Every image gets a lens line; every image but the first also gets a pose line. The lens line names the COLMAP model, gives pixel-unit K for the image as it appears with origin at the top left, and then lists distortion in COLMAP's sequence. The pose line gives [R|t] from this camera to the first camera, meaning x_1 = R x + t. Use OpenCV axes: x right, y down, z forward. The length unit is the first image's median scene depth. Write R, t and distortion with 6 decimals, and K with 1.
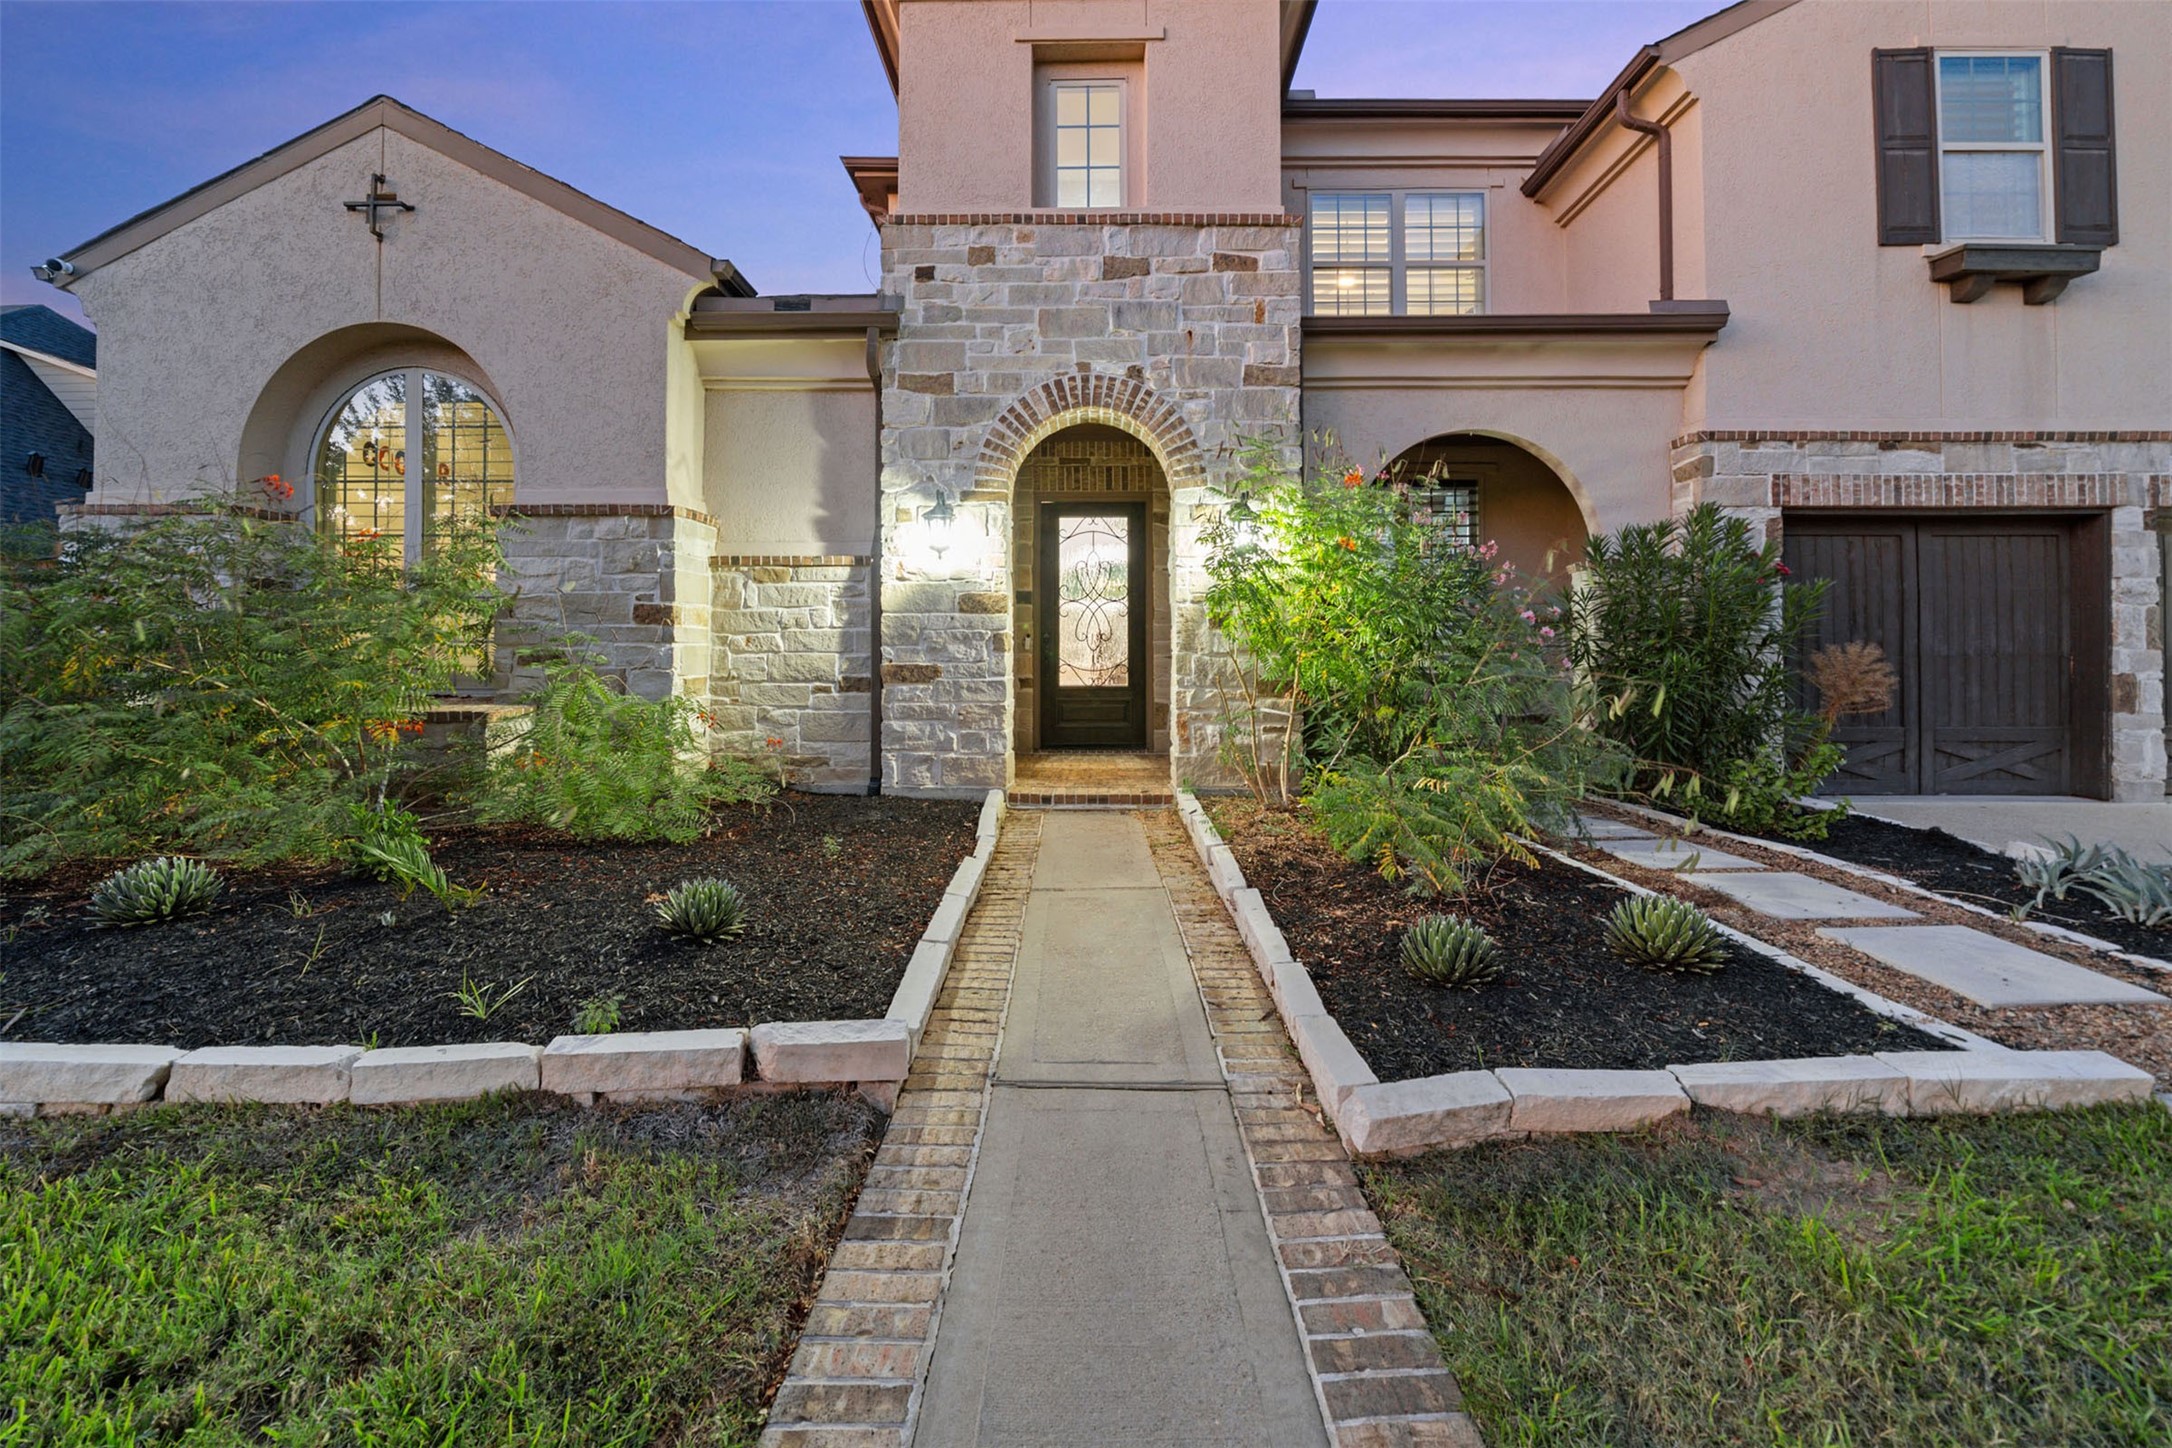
lens RADIAL K [[758.5, 0, 1089.2], [0, 758.5, 648.5], [0, 0, 1]] dist [-0.005252, 0.000237]
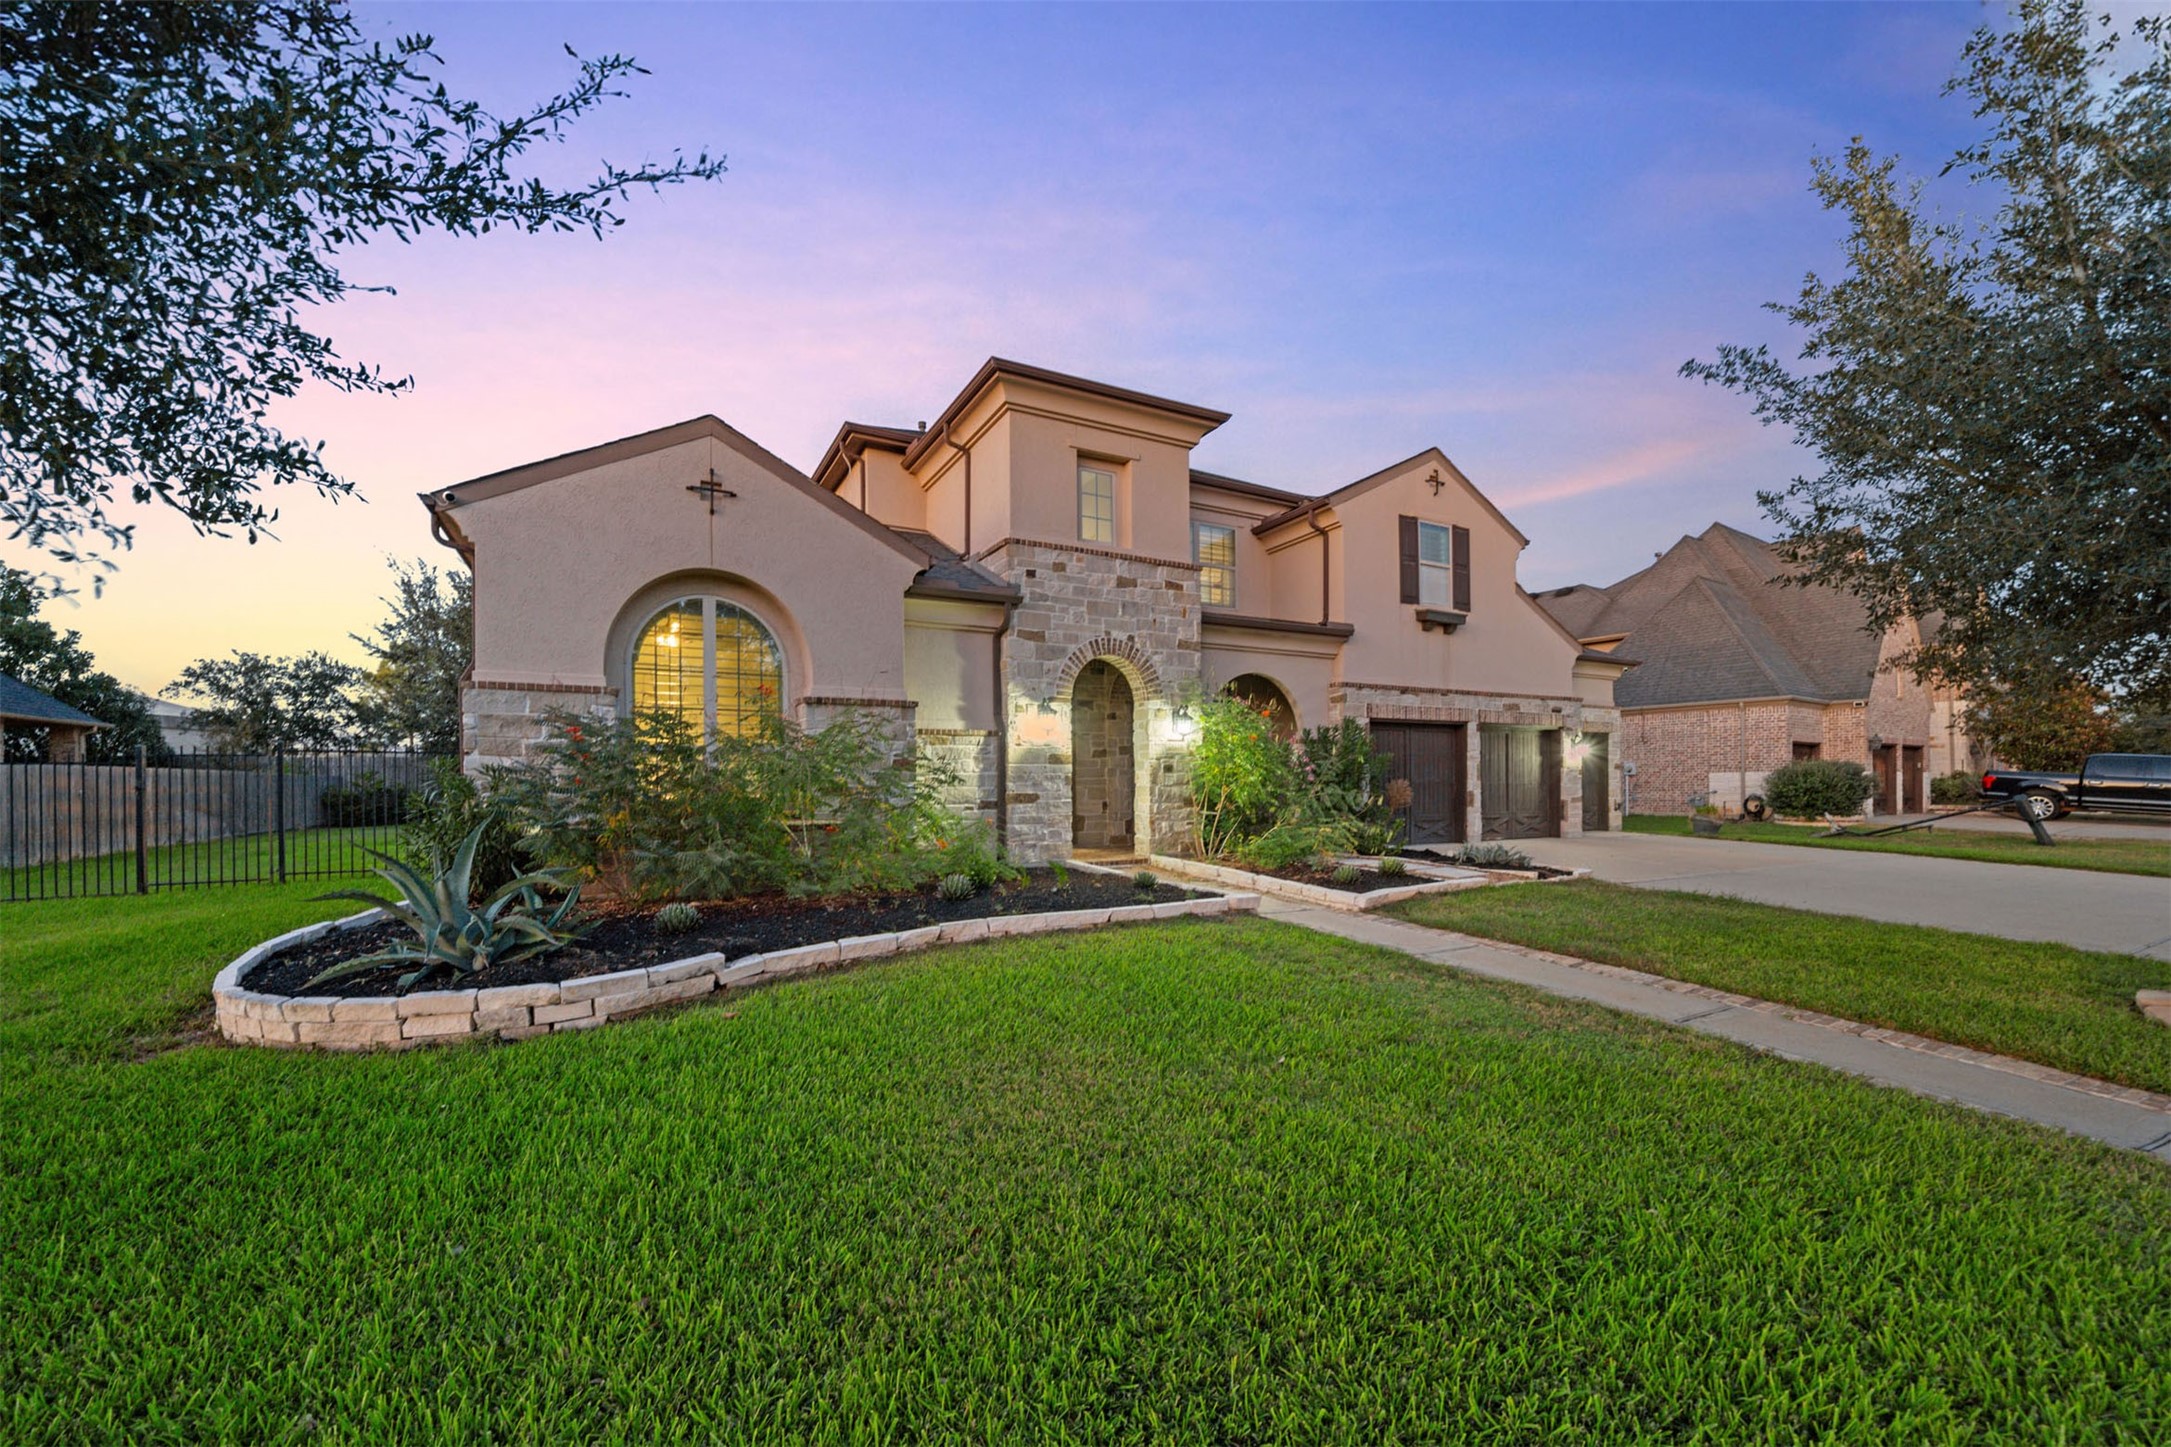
lens RADIAL K [[848.7, 0, 1022.6], [0, 848.7, 796.0], [0, 0, 1]] dist [0.001786, 0.000024]
pose [[0.890950, -0.013353, 0.453905, -1.148540], [0.004145, 0.999765, 0.021274, -0.014045], [-0.454082, -0.017072, 0.890796, -0.780370]]
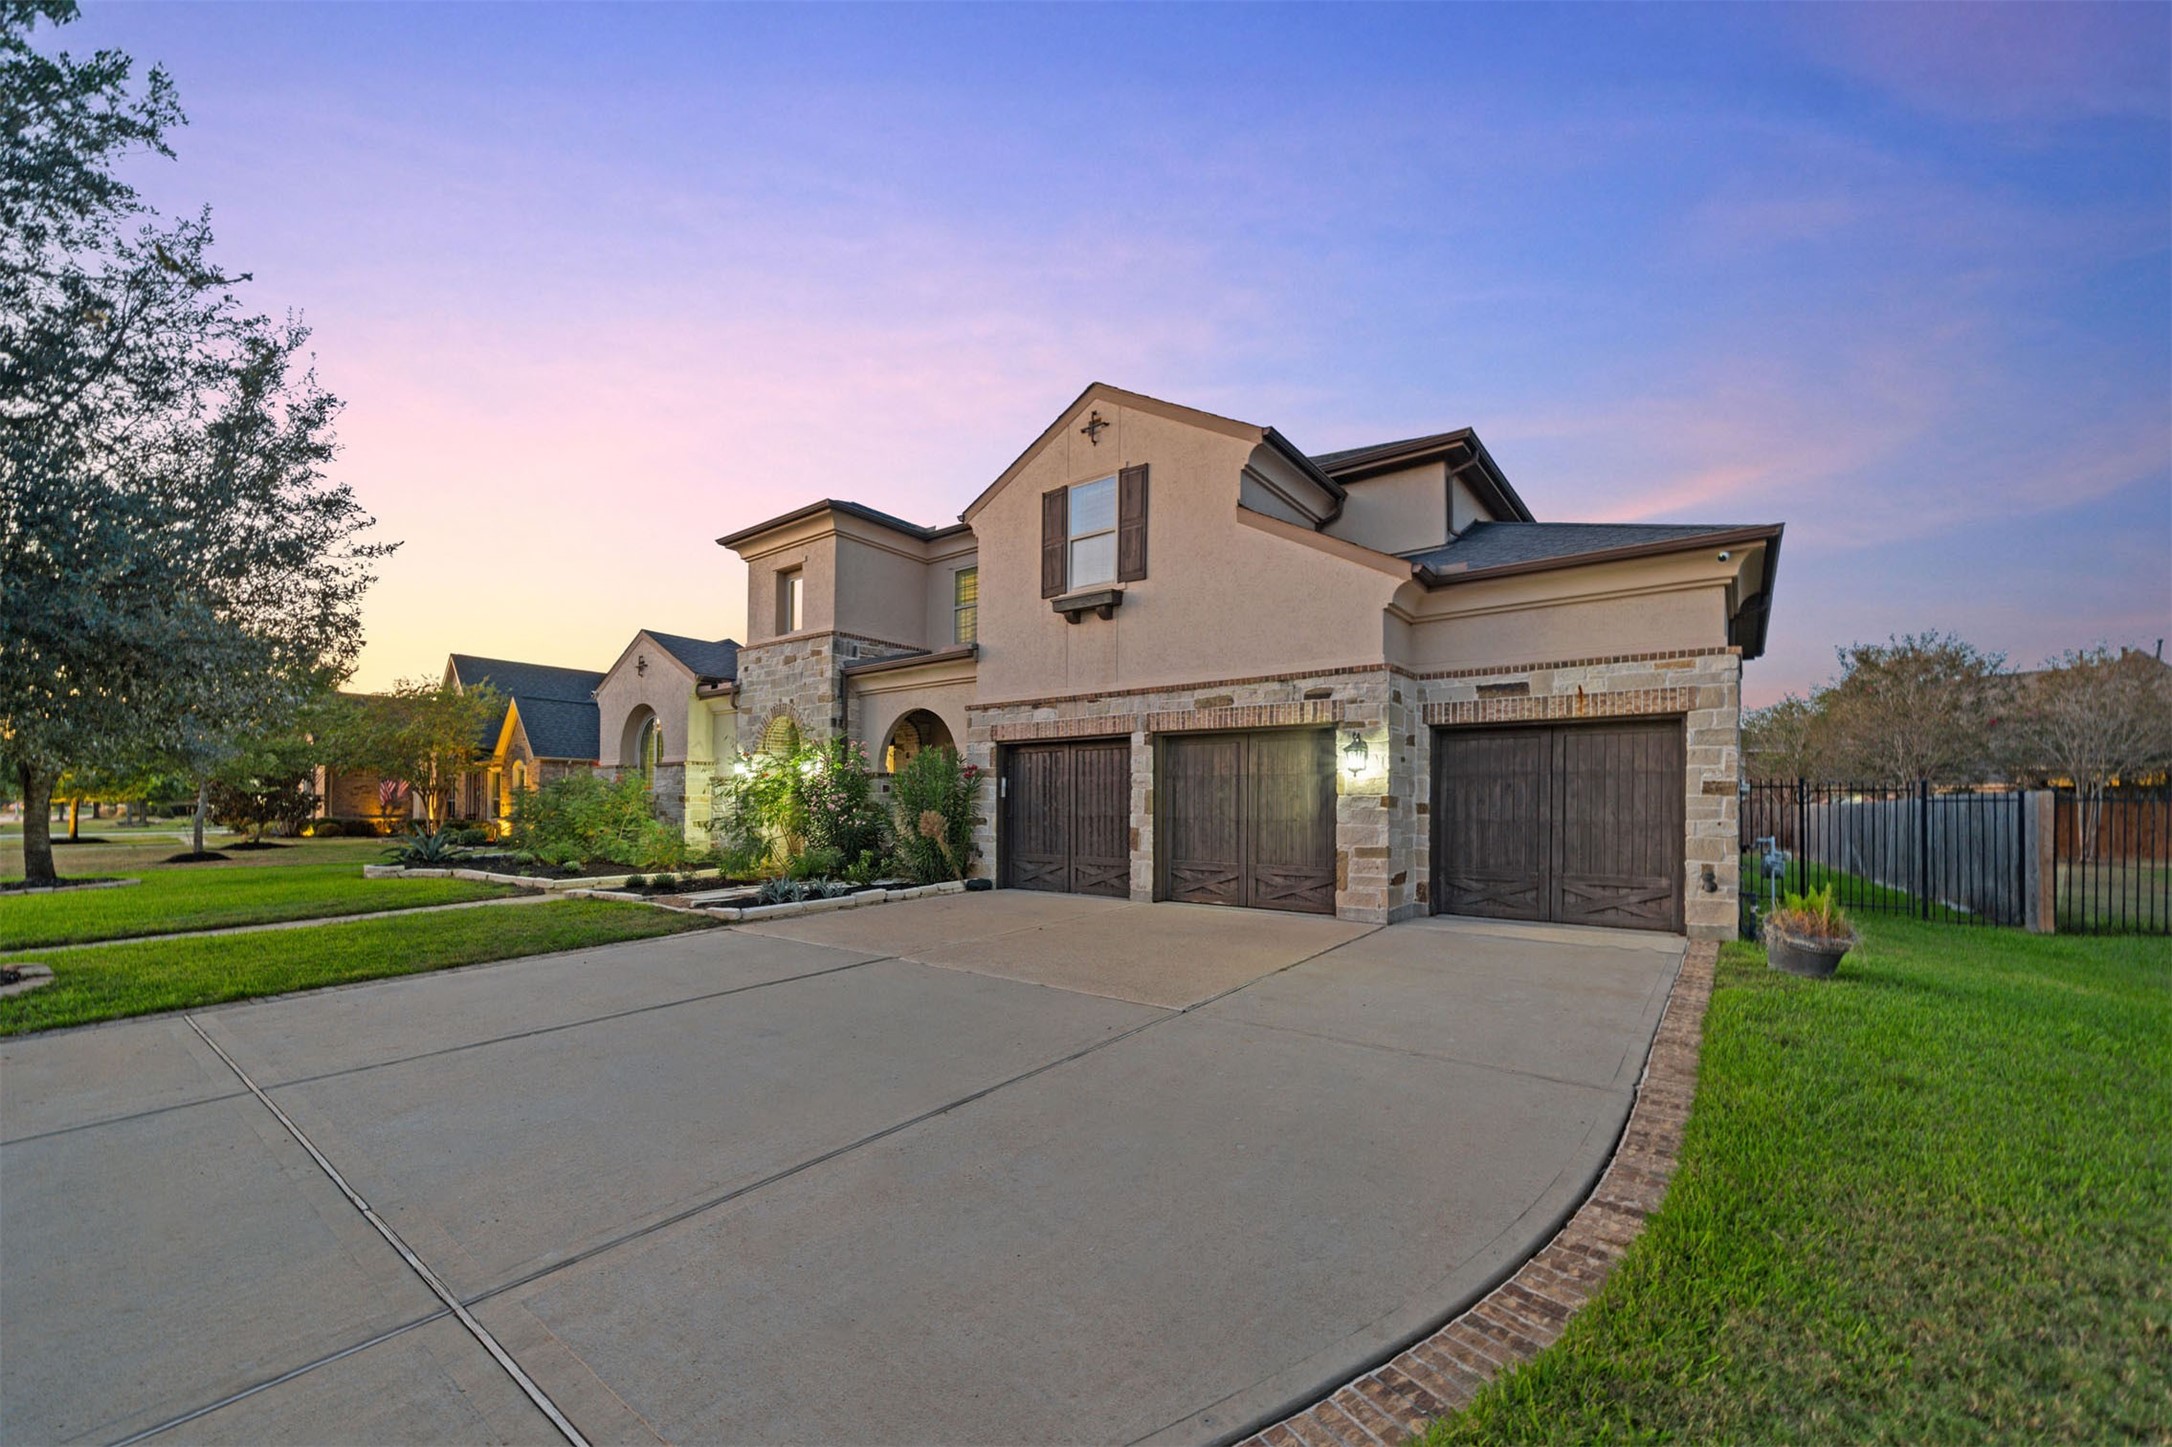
lens RADIAL K [[849.1, 0, 1023.1], [0, 849.1, 796.0], [0, 0, 1]] dist [0.001786, 0.000024]
pose [[0.775032, -0.007736, -0.631874, 2.399172], [0.005156, 0.999969, -0.005918, -0.030624], [0.631901, 0.001329, 0.775048, -0.684660]]
